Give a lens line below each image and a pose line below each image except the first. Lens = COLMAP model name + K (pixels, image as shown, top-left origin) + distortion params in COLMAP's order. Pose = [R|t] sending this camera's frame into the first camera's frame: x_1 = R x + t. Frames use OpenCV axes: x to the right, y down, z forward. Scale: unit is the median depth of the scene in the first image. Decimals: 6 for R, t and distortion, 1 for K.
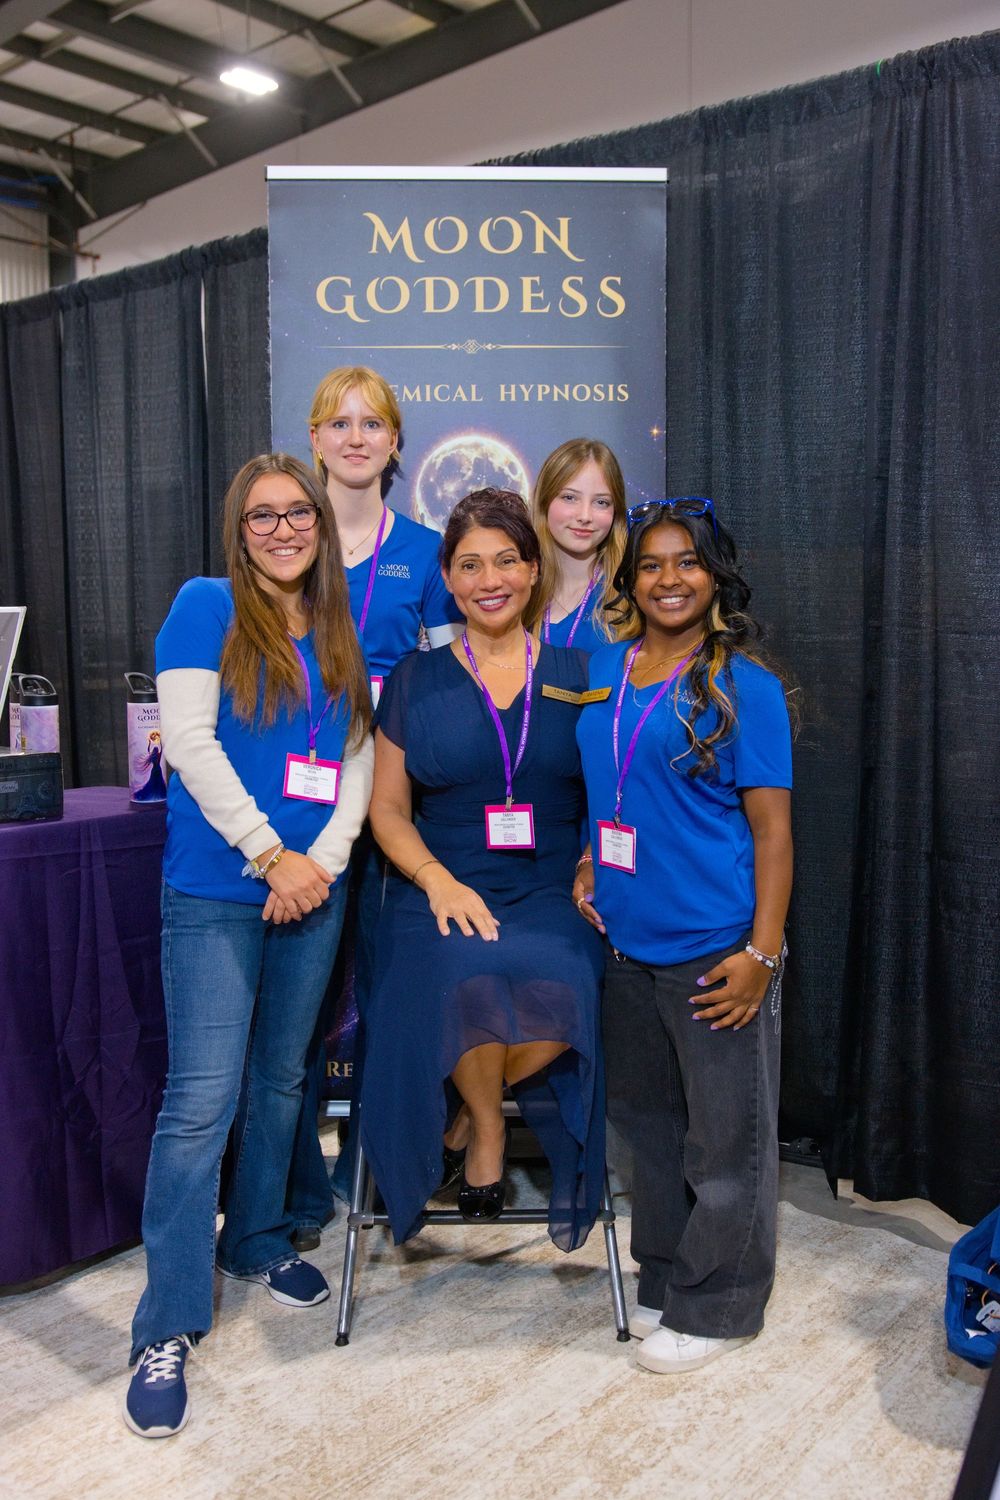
lens RADIAL K [[1393.0, 0, 504.8], [0, 1393.0, 744.6], [0, 0, 1]] dist [-0.044607, 0.000000]
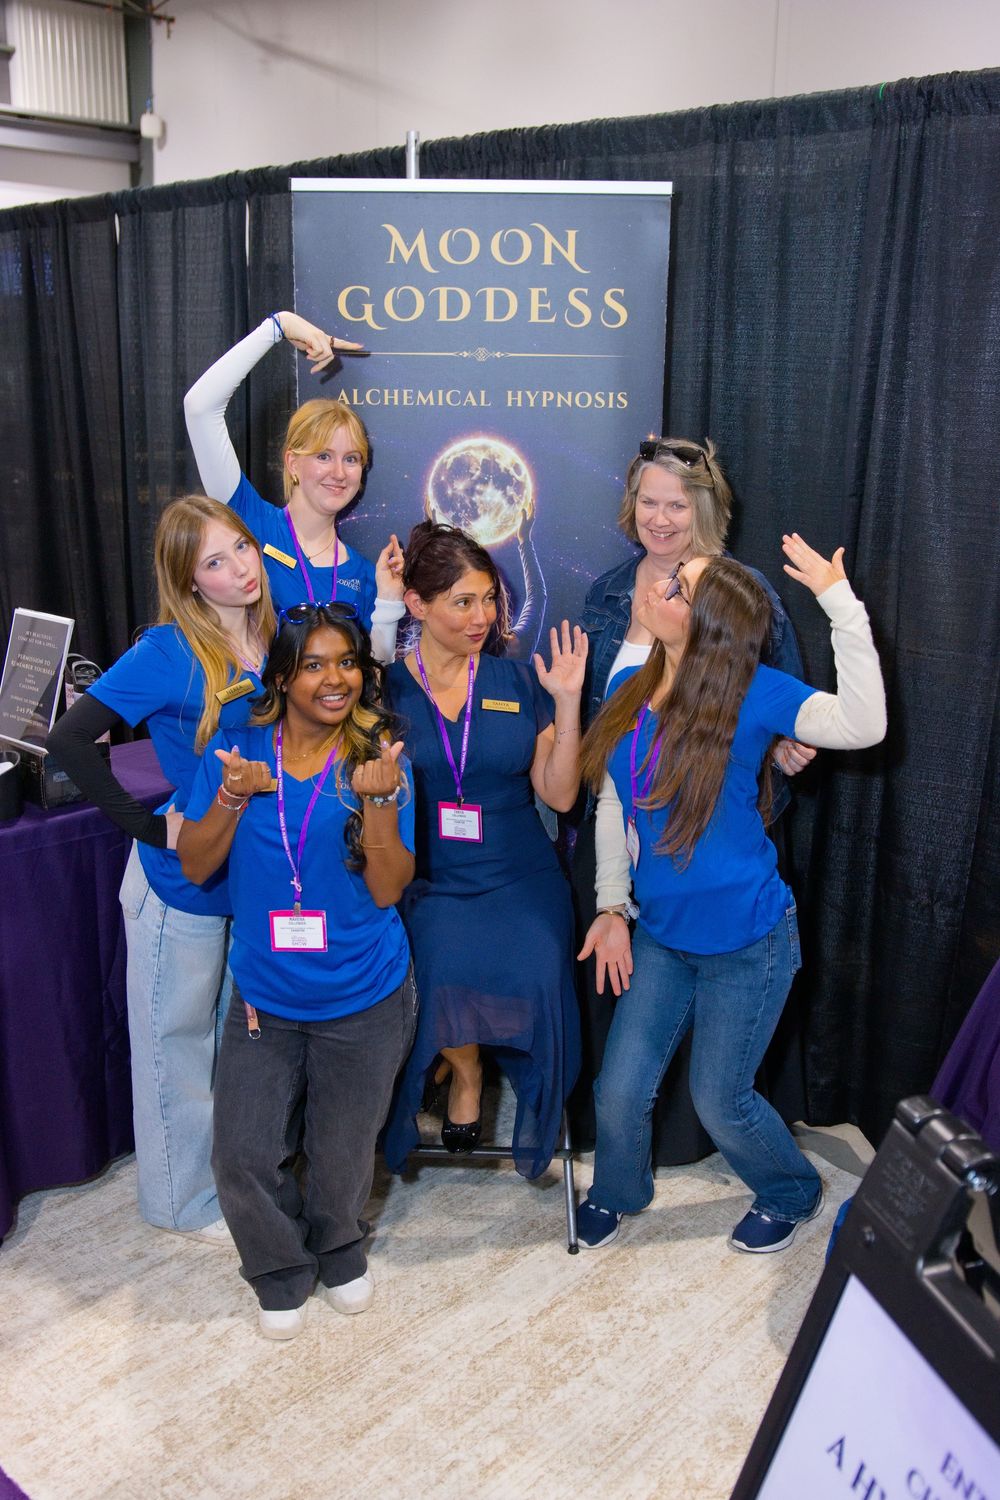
lens RADIAL K [[1393.0, 0, 526.3], [0, 1393.0, 684.7], [0, 0, 1]] dist [-0.044607, 0.000000]
pose [[0.998304, 0.034092, -0.047185, 0.073562], [-0.025835, 0.985842, 0.165677, -0.225683], [0.052165, -0.164177, 0.985051, -0.100871]]
